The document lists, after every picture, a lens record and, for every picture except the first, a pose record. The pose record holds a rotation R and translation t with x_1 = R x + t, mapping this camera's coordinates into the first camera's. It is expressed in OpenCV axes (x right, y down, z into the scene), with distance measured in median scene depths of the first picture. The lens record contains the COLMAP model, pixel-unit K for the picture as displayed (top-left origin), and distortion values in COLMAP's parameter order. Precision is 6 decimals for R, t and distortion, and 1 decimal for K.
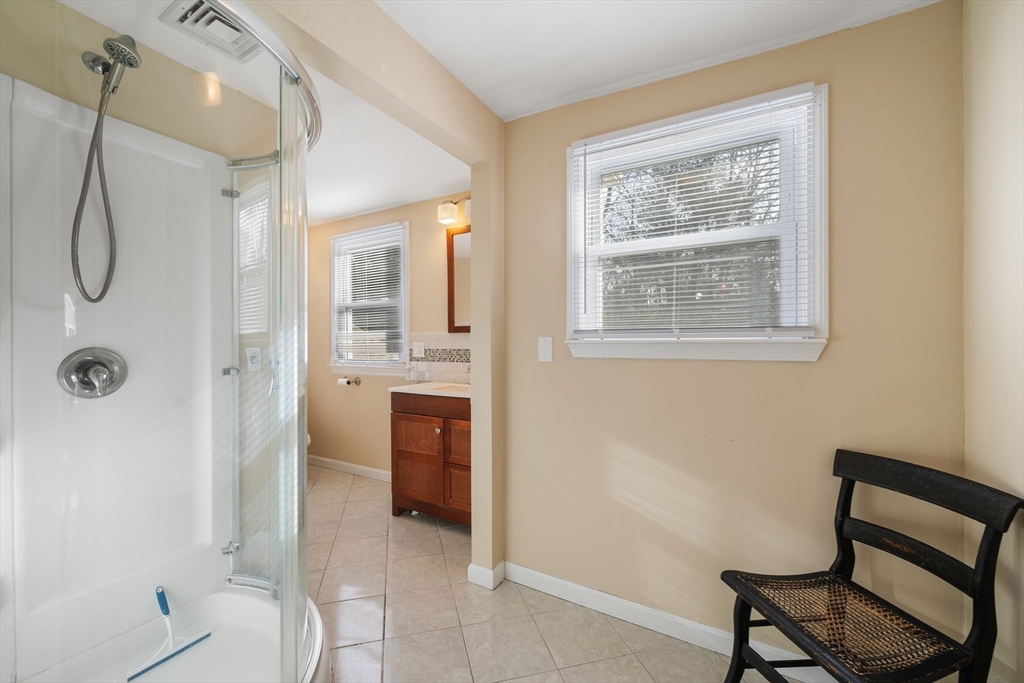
lens RADIAL K [[416.8, 0, 507.2], [0, 416.8, 341.7], [0, 0, 1]] dist [0.000906, 0.000197]
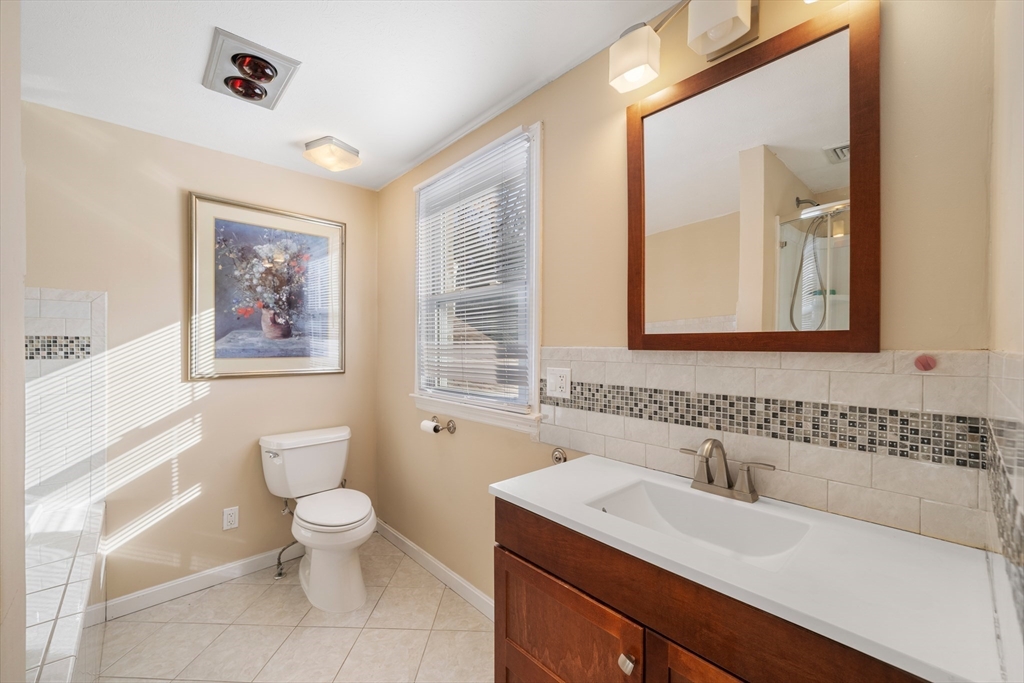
lens RADIAL K [[416.8, 0, 510.0], [0, 416.8, 344.9], [0, 0, 1]] dist [0.000906, 0.000197]
pose [[0.956230, 0.008816, -0.292483, -0.126793], [-0.009399, 0.999956, -0.000590, -0.023410], [0.292465, 0.003313, 0.956271, 0.529407]]
